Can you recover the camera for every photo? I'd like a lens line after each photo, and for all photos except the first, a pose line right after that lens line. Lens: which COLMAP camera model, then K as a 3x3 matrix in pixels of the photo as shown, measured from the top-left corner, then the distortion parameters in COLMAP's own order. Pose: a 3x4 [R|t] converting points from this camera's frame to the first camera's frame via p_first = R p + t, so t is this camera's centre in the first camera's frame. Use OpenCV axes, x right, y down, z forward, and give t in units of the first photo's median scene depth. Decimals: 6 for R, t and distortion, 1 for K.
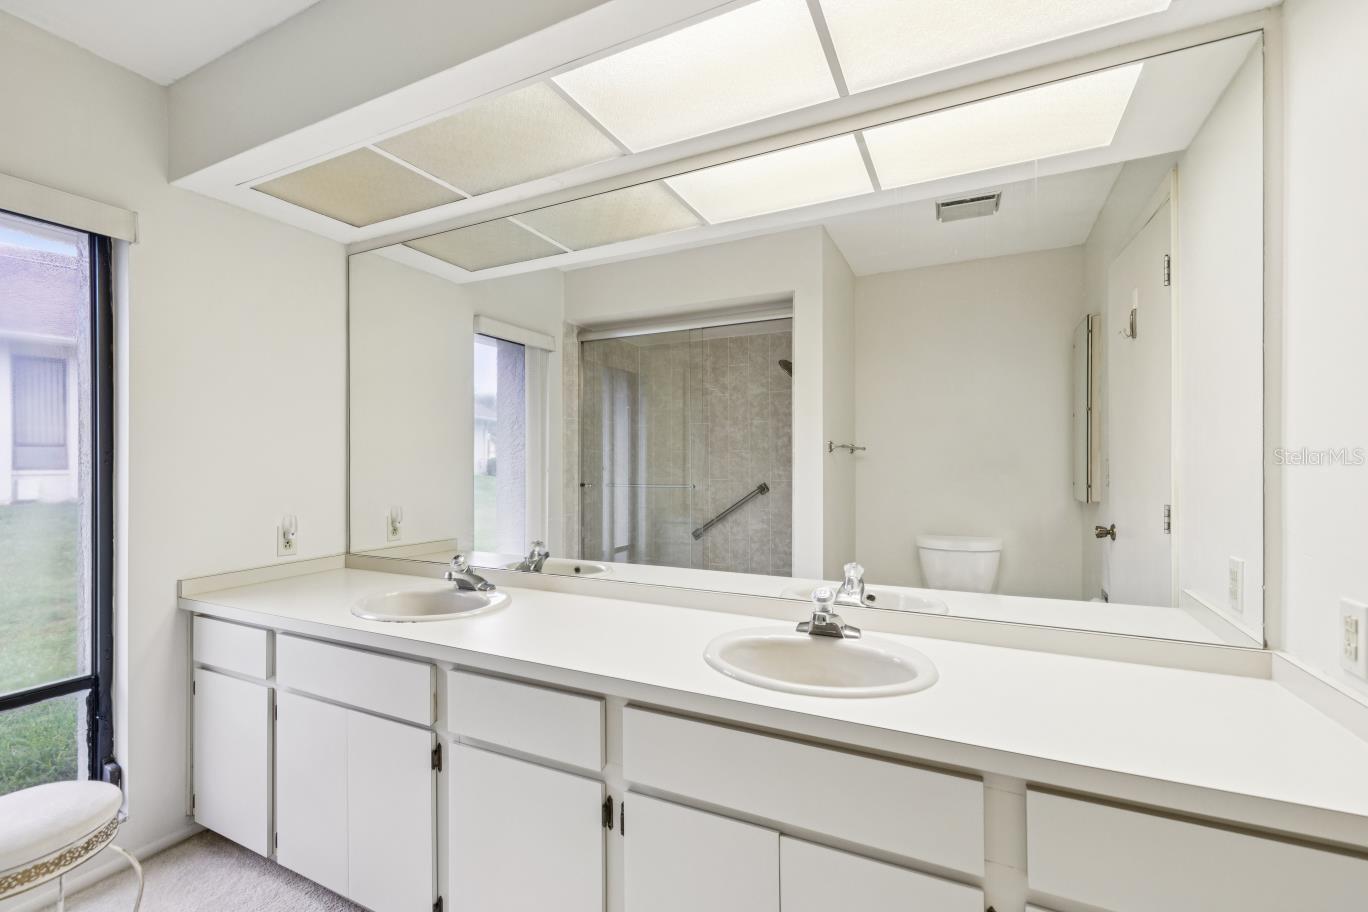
lens RADIAL K [[586.4, 0, 685.0], [0, 586.4, 473.8], [0, 0, 1]] dist [0.001430, 0.000302]
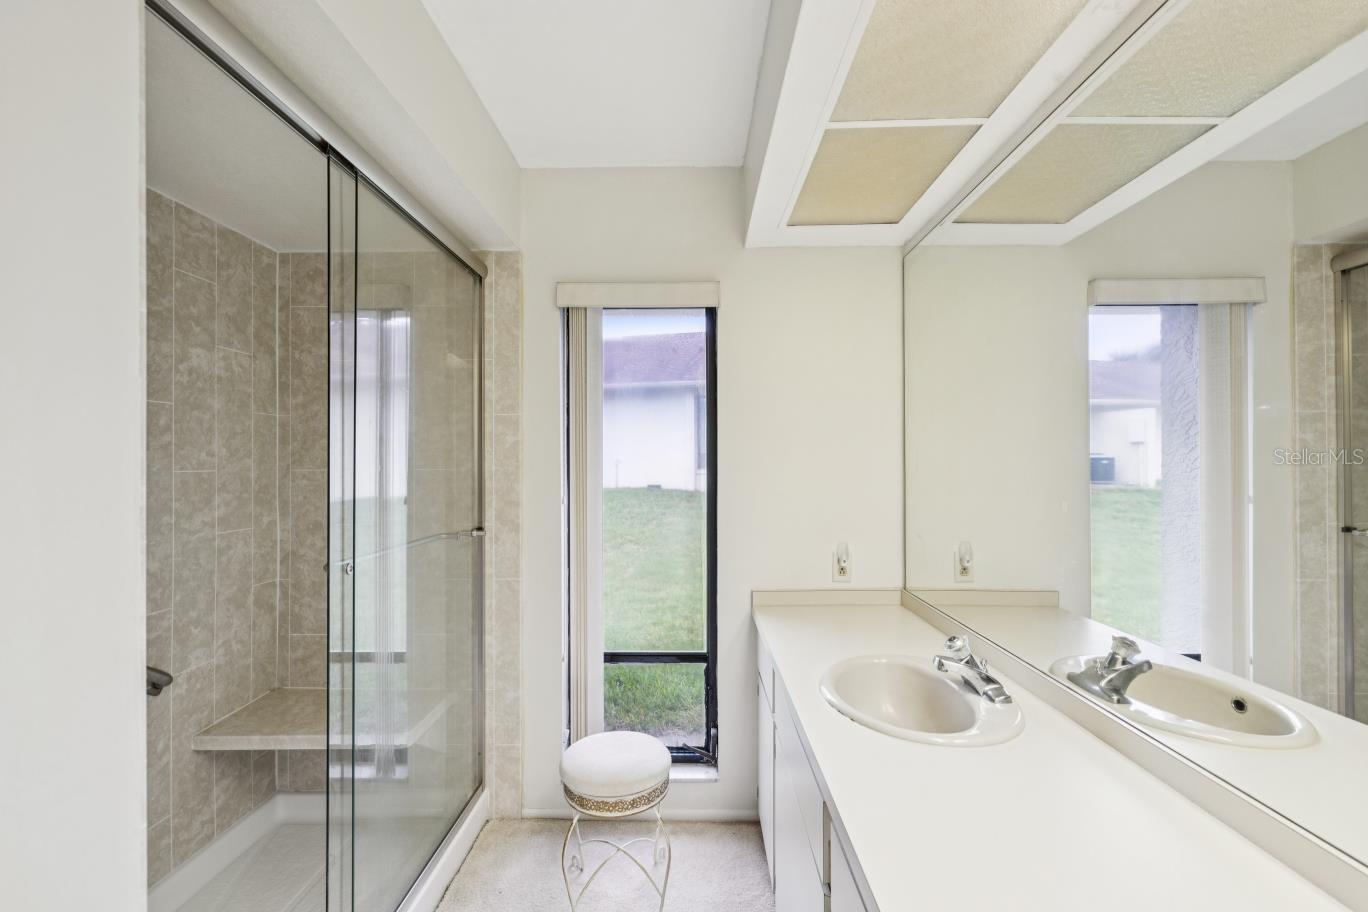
lens RADIAL K [[581.0, 0, 680.5], [0, 581.0, 460.8], [0, 0, 1]] dist [0.002330, -0.000030]
pose [[0.427405, -0.002354, -0.904057, 0.079950], [-0.016568, 0.999808, -0.010437, -0.045565], [0.903908, 0.019439, 0.427284, 0.310154]]
